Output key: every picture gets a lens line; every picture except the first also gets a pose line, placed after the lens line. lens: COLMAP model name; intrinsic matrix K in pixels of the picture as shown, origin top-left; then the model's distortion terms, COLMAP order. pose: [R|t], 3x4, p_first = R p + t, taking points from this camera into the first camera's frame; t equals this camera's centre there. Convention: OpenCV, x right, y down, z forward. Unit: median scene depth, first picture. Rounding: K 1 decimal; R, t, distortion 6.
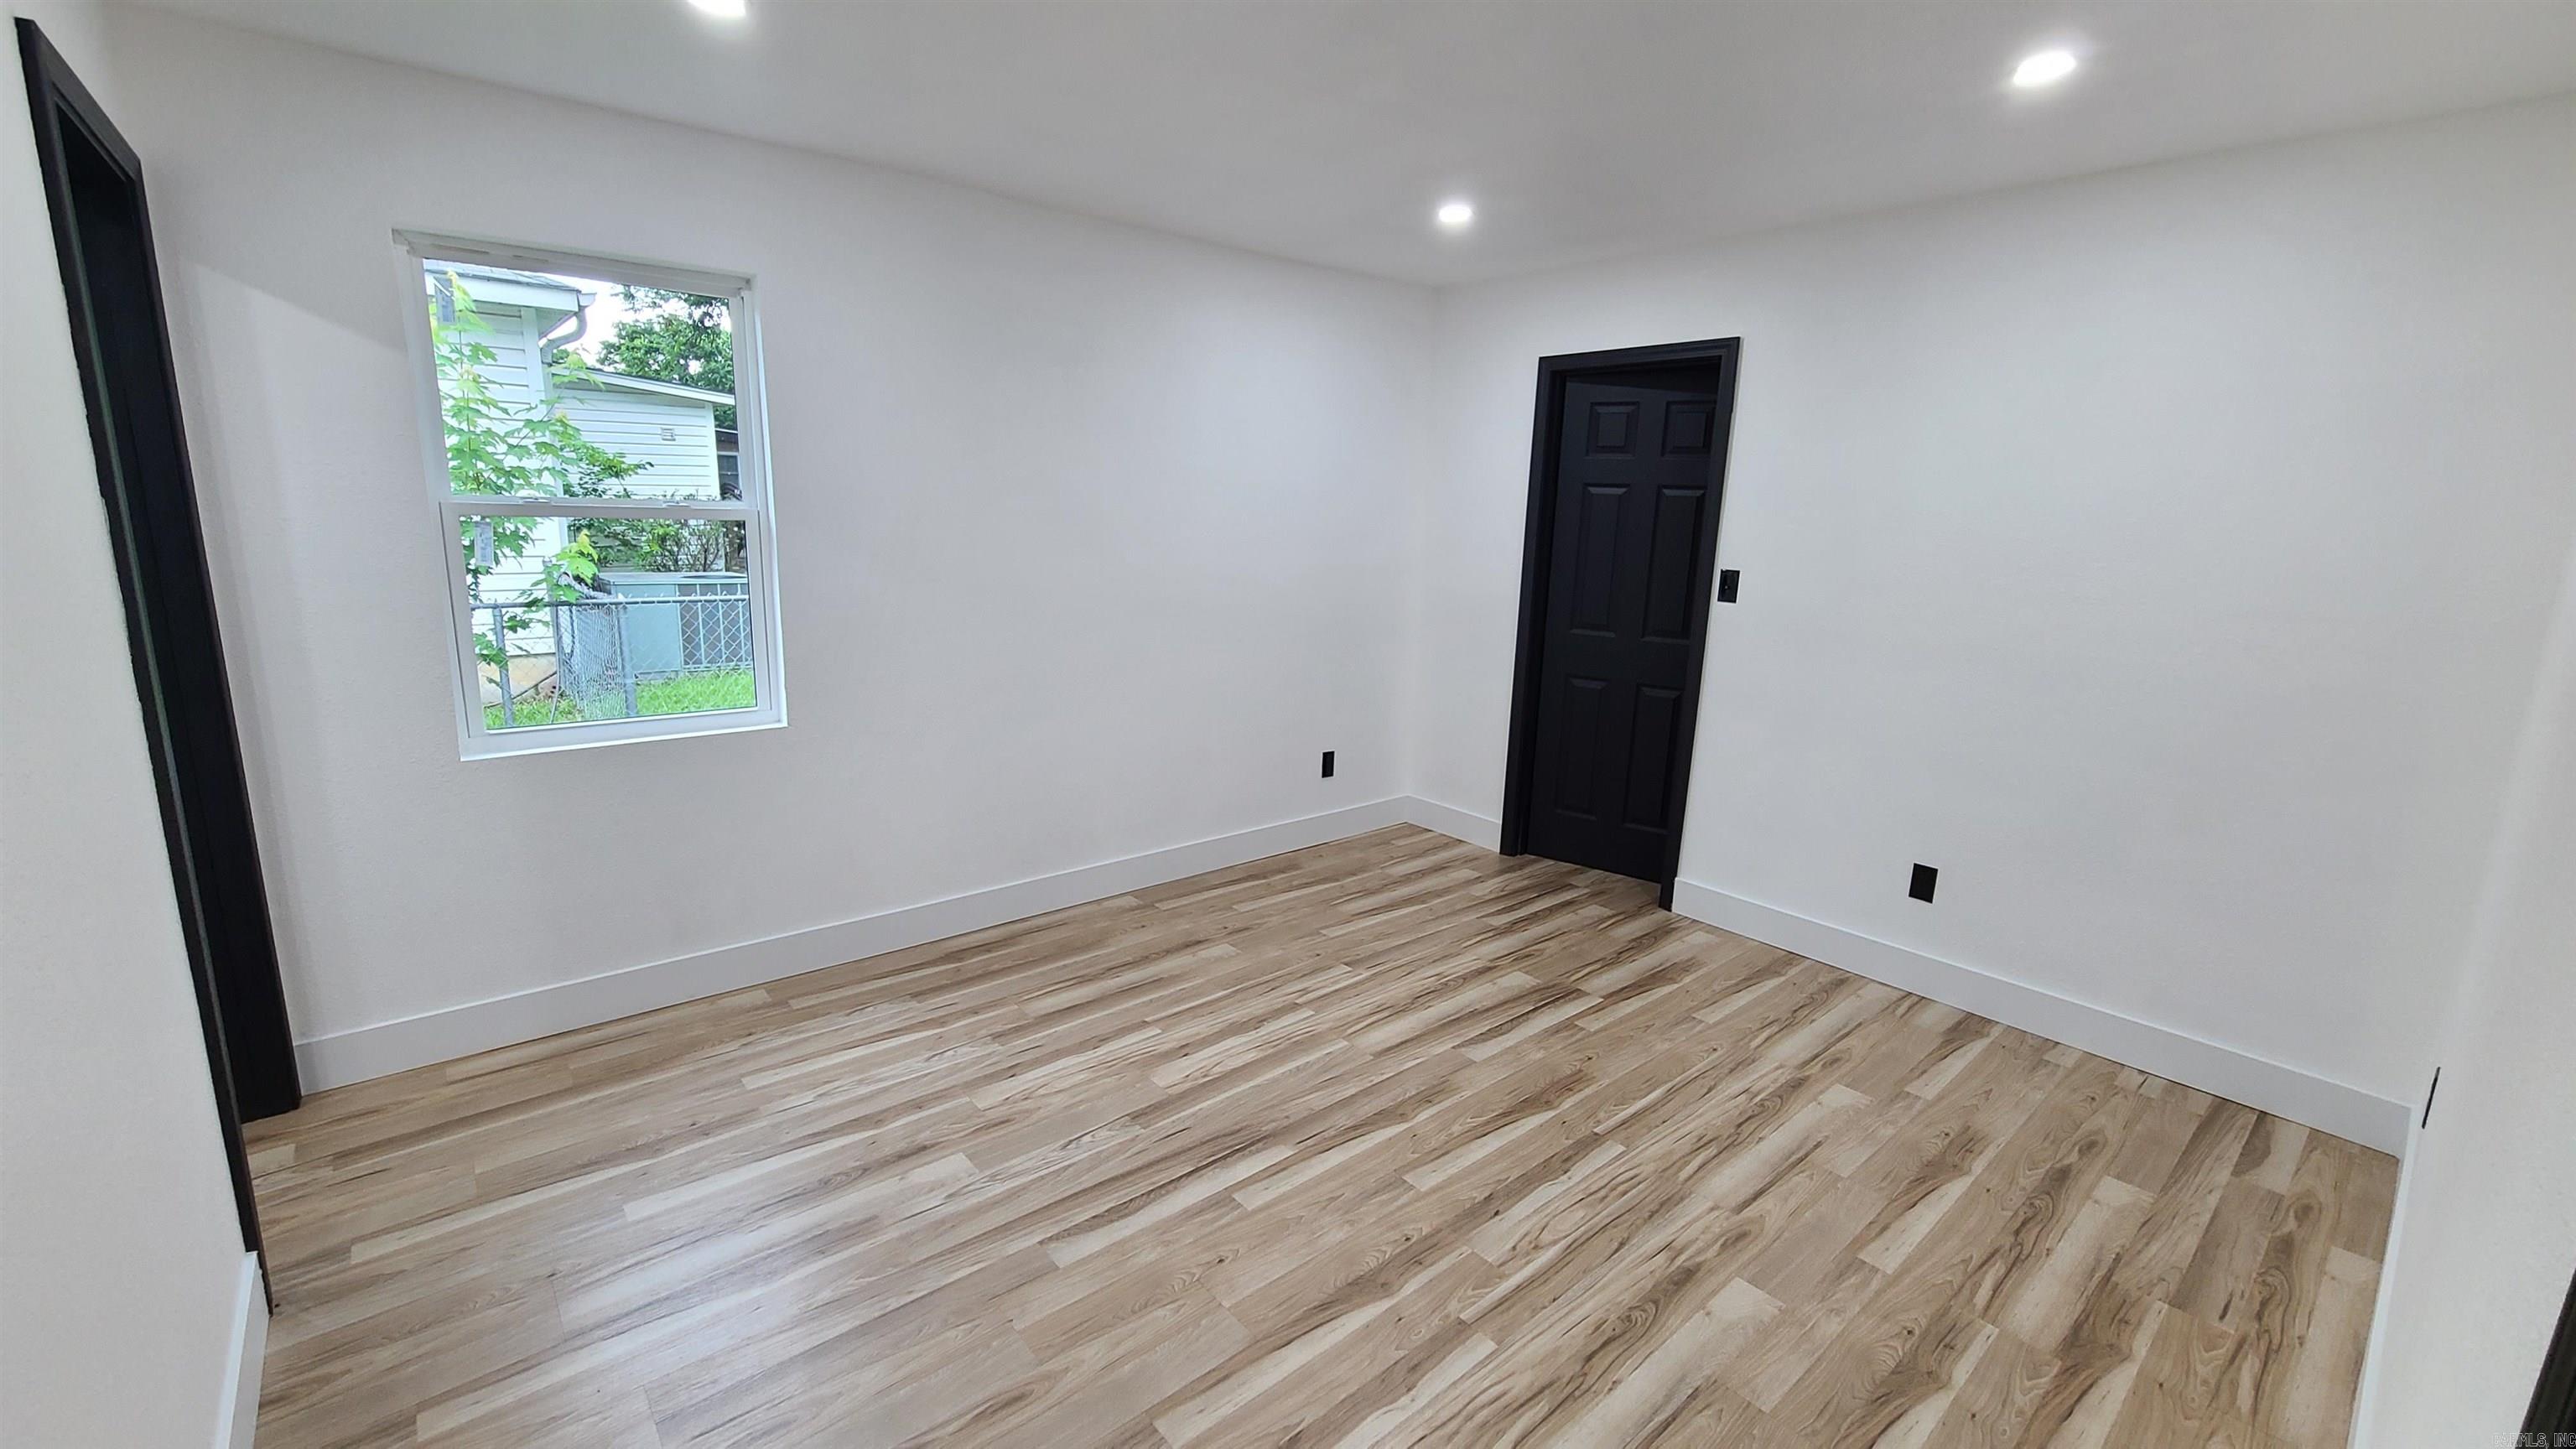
lens RADIAL K [[1044.9, 0, 1301.0], [0, 1044.9, 729.0], [0, 0, 1]] dist [0.006033, -0.004368]
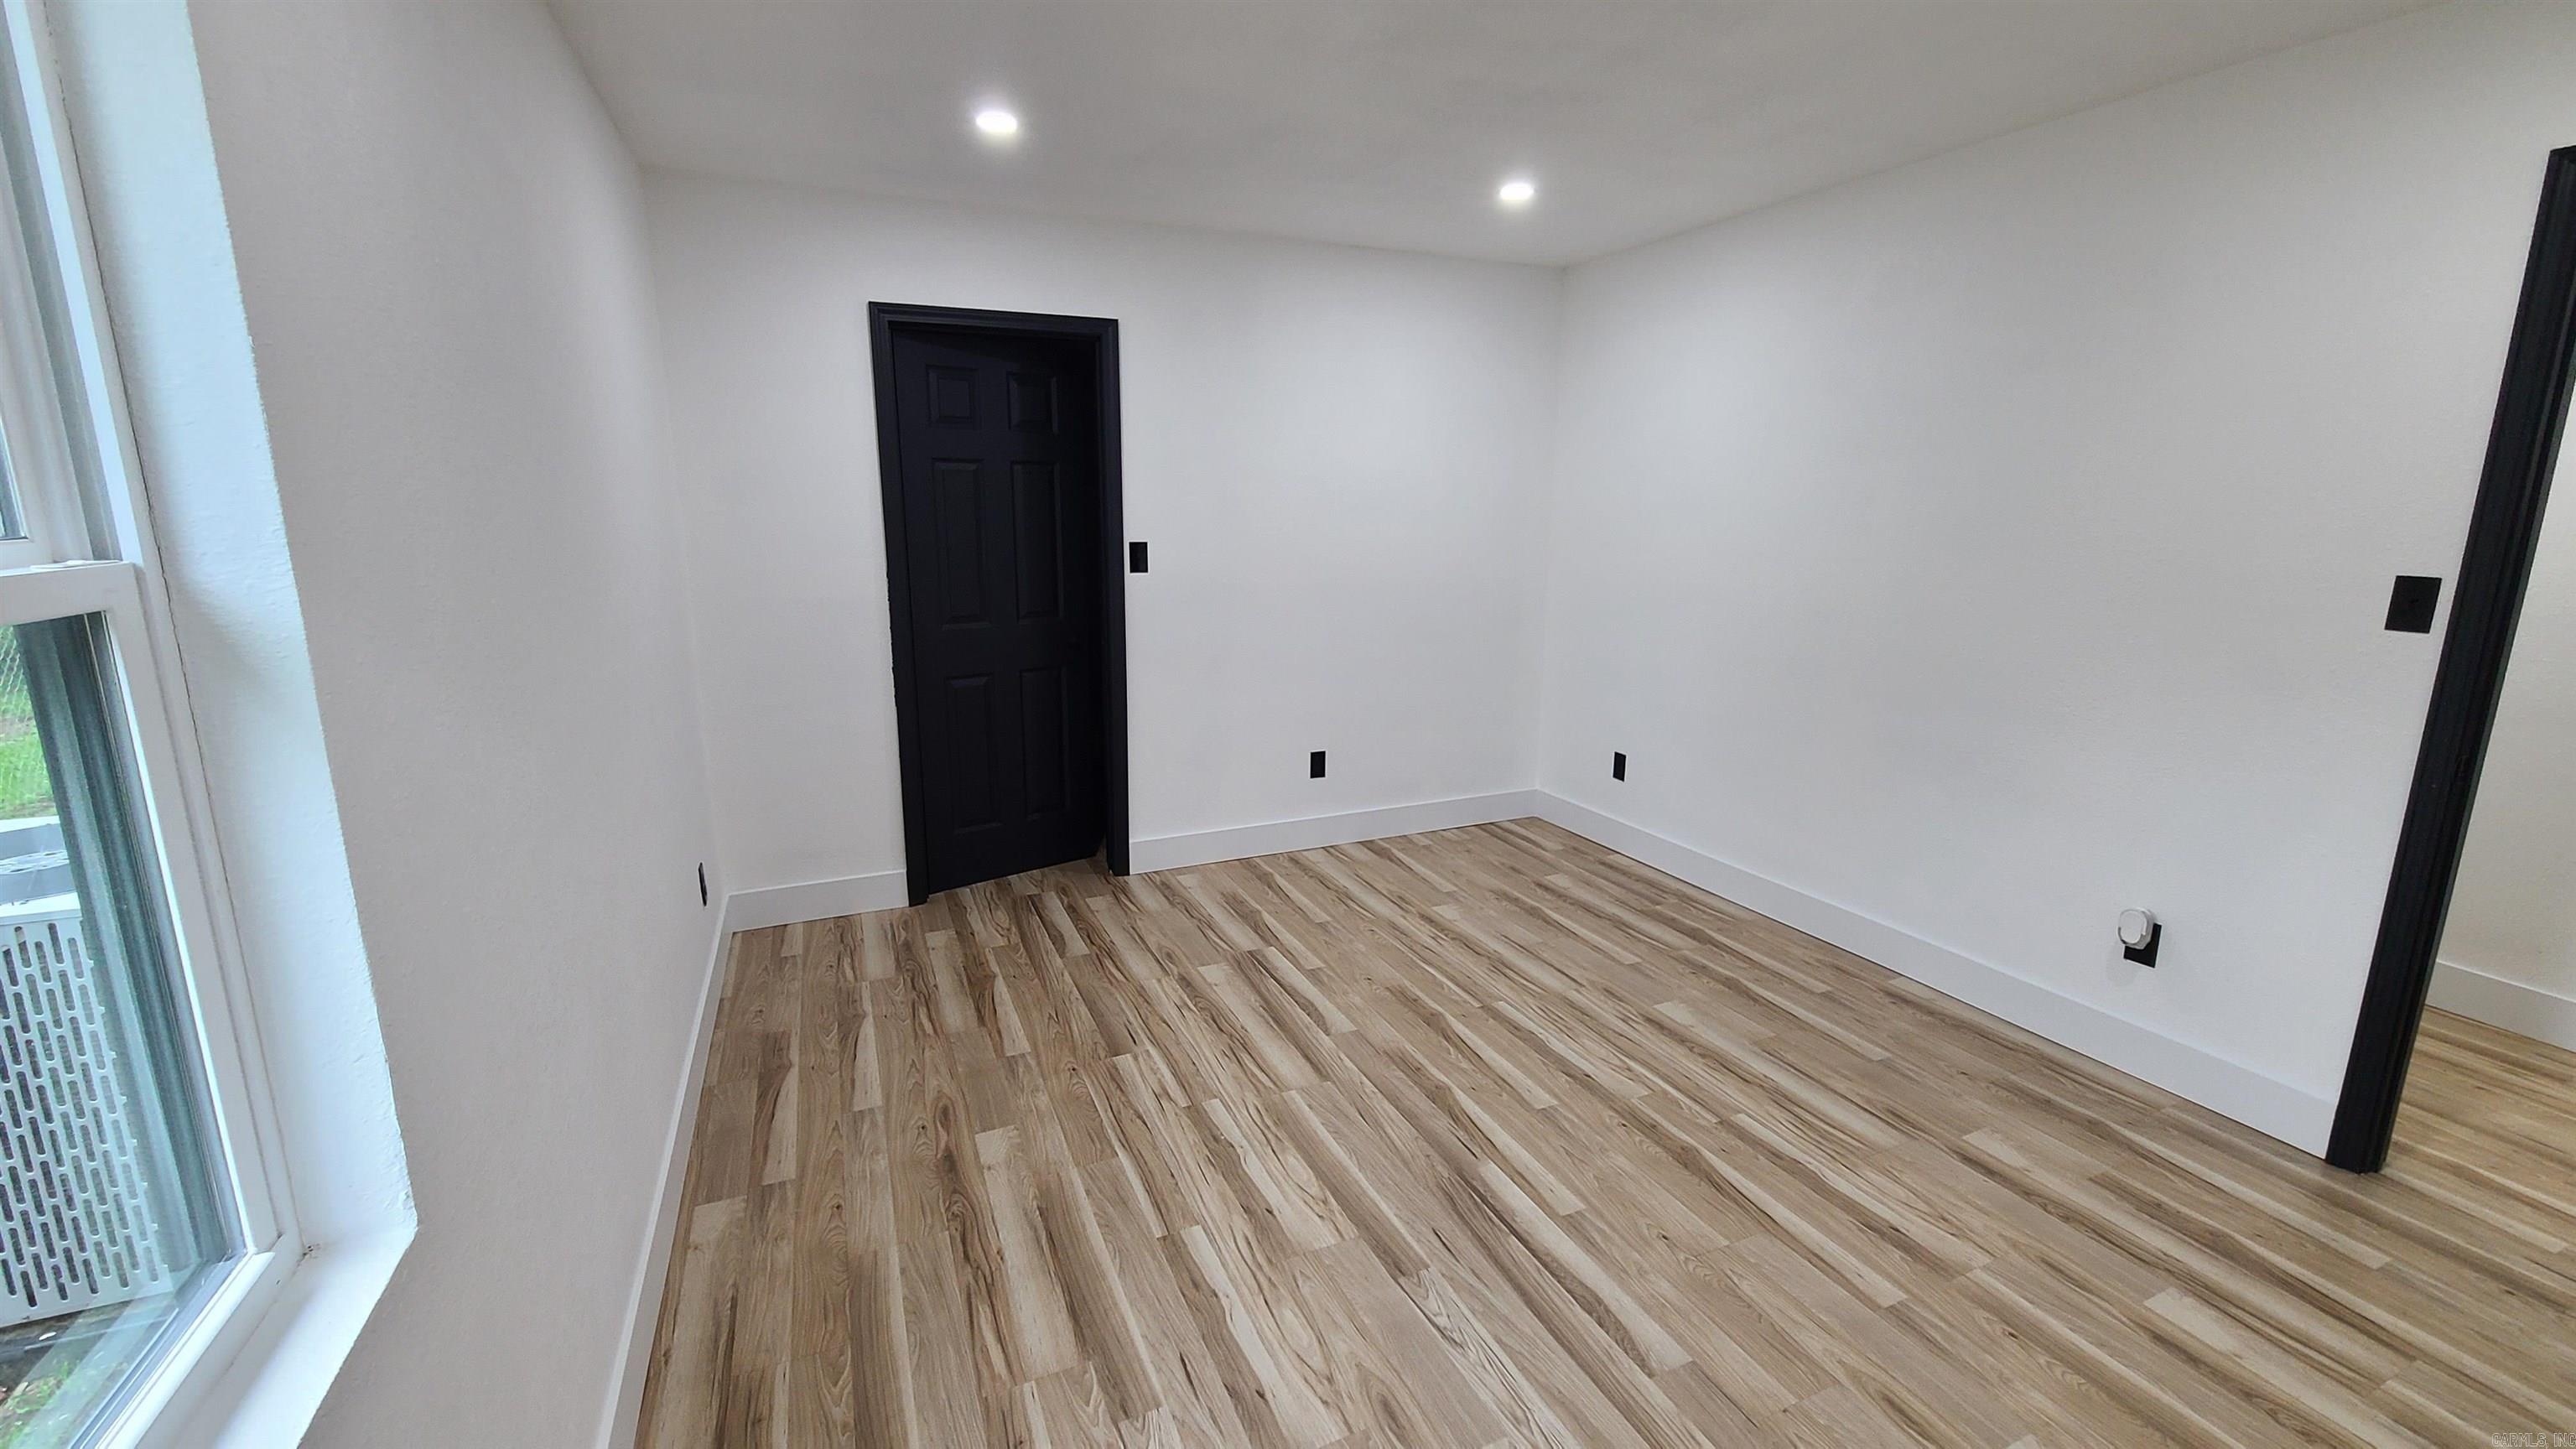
lens RADIAL K [[1044.9, 0, 1293.4], [0, 1044.9, 731.2], [0, 0, 1]] dist [0.006033, -0.004368]
pose [[0.289559, -0.238649, 0.926932, -0.681145], [0.209541, 0.960732, 0.181894, -0.151416], [-0.933942, 0.141562, 0.328196, 0.633862]]
